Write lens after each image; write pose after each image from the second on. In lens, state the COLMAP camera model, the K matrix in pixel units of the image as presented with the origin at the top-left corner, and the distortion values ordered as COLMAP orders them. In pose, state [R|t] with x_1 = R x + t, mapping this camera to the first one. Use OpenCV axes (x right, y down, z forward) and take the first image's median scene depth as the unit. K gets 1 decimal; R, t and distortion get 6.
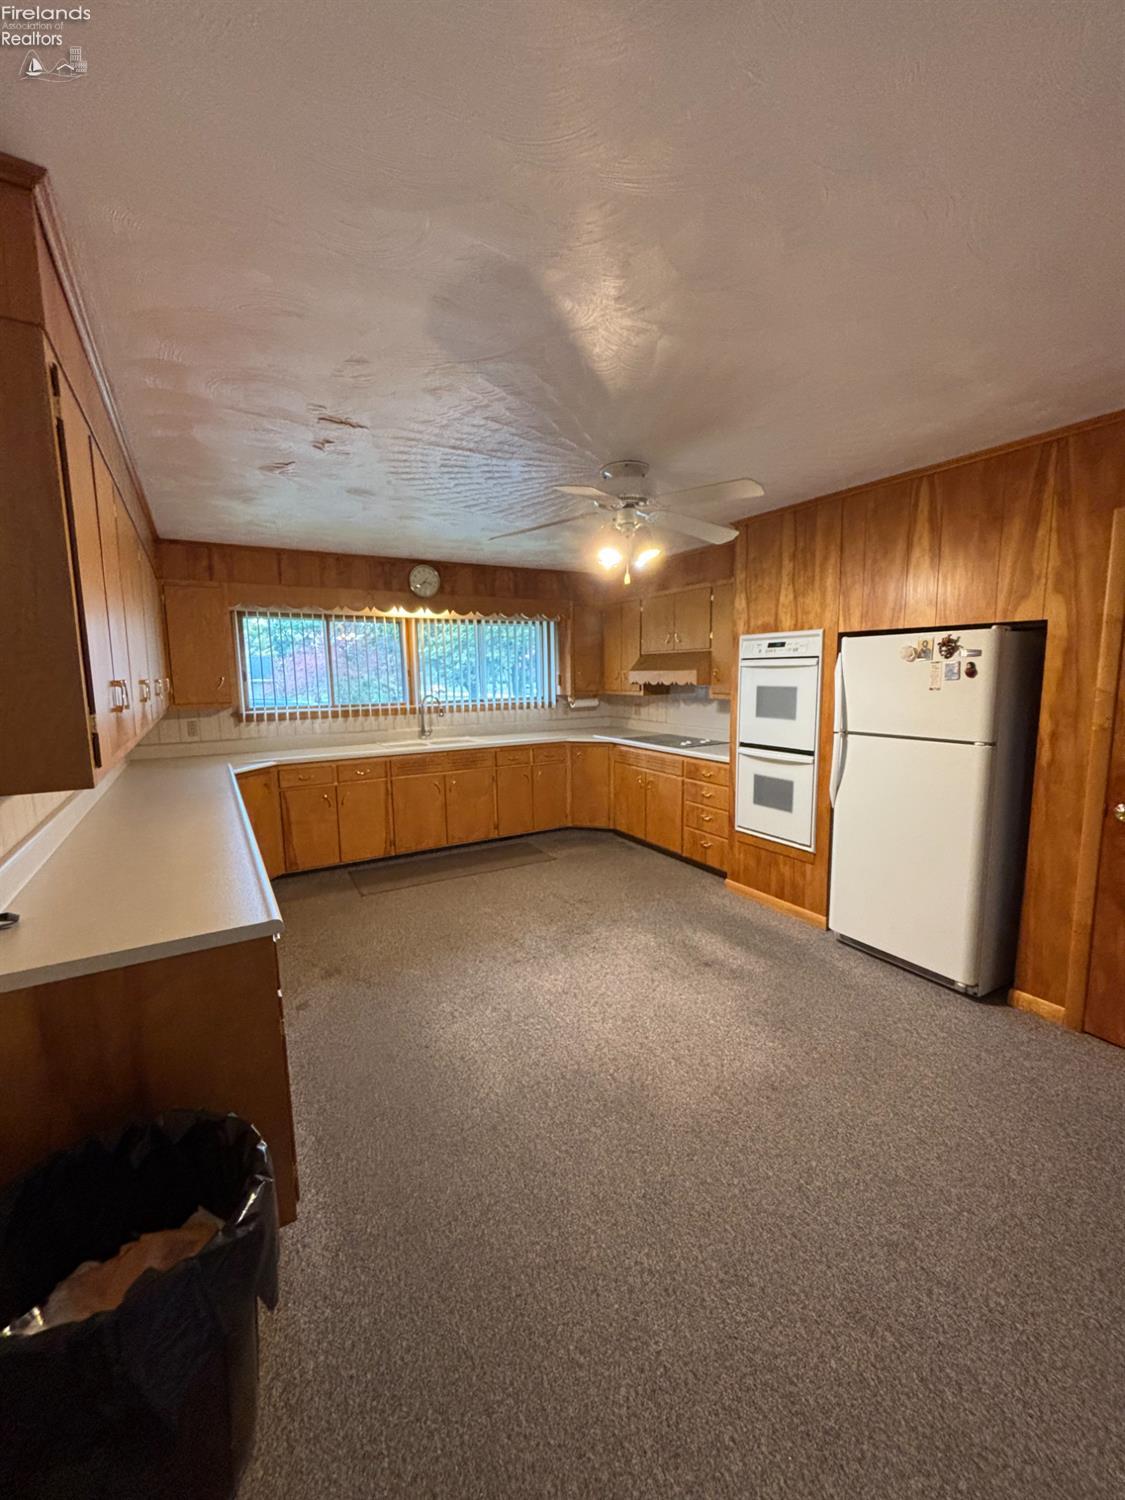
lens RADIAL K [[604.1, 0, 566.9], [0, 604.1, 751.4], [0, 0, 1]] dist [0.004727, -0.002082]
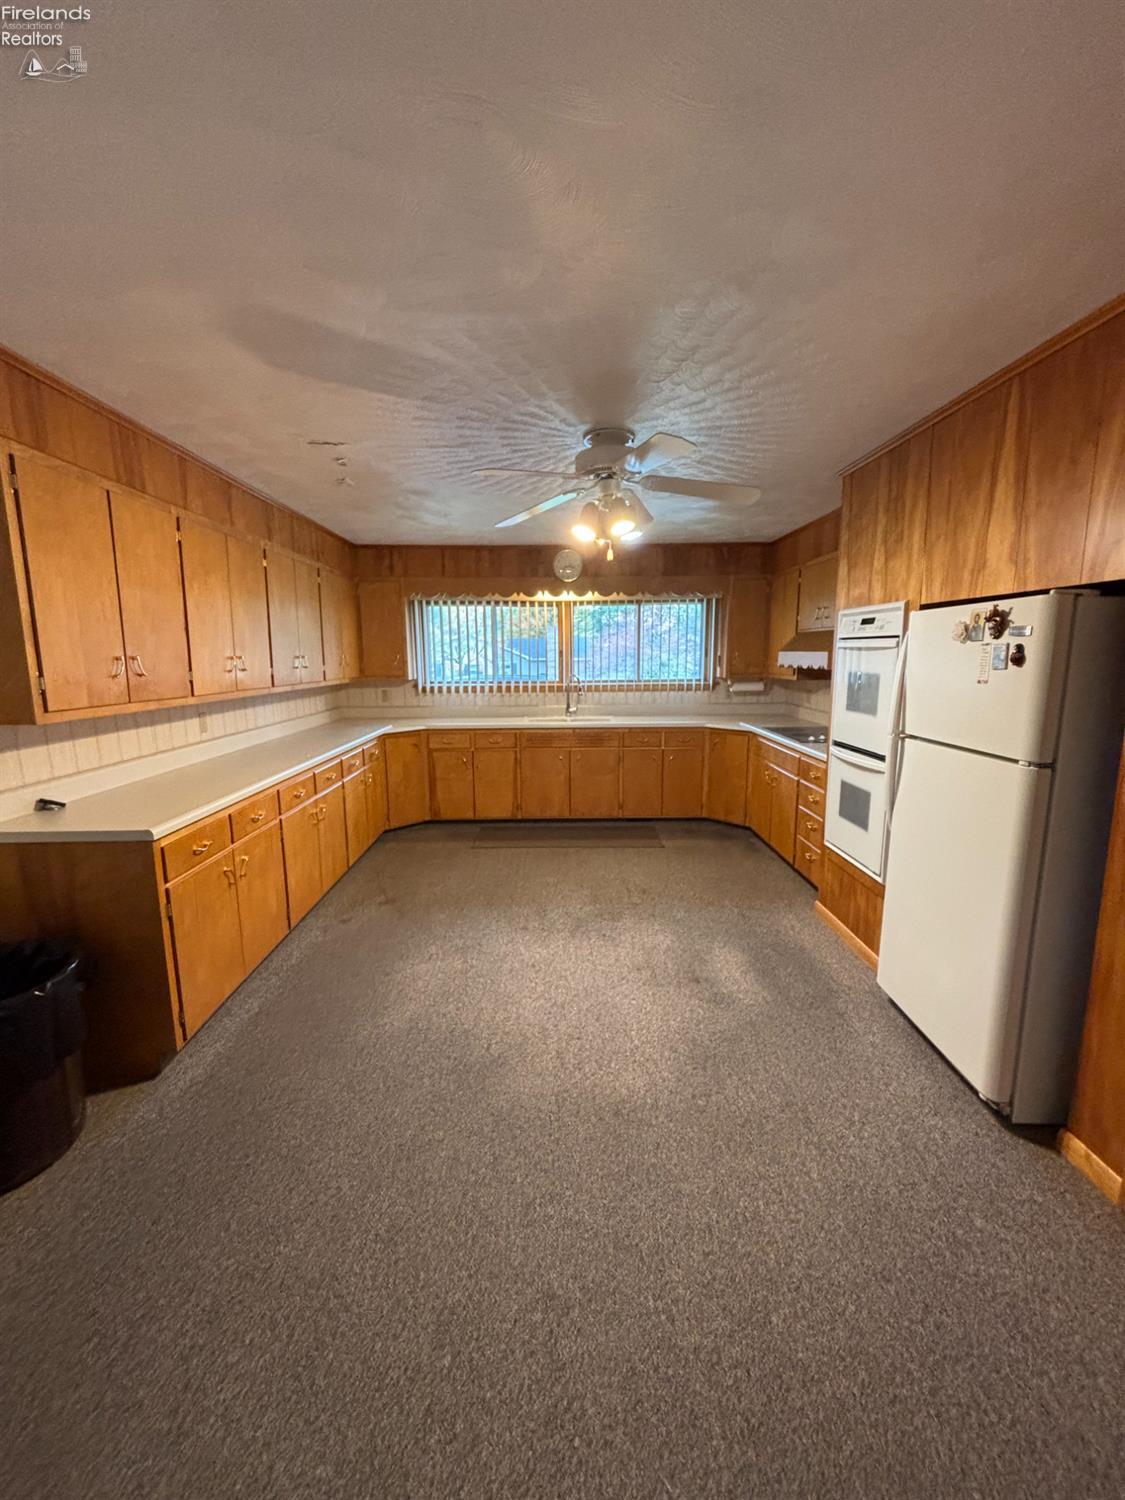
lens RADIAL K [[604.1, 0, 564.4], [0, 604.1, 752.0], [0, 0, 1]] dist [0.004727, -0.002082]
pose [[0.869117, 0.088003, -0.486714, 0.416030], [-0.071325, 0.996058, 0.052733, -0.018144], [0.489436, -0.011116, 0.871968, 0.106196]]
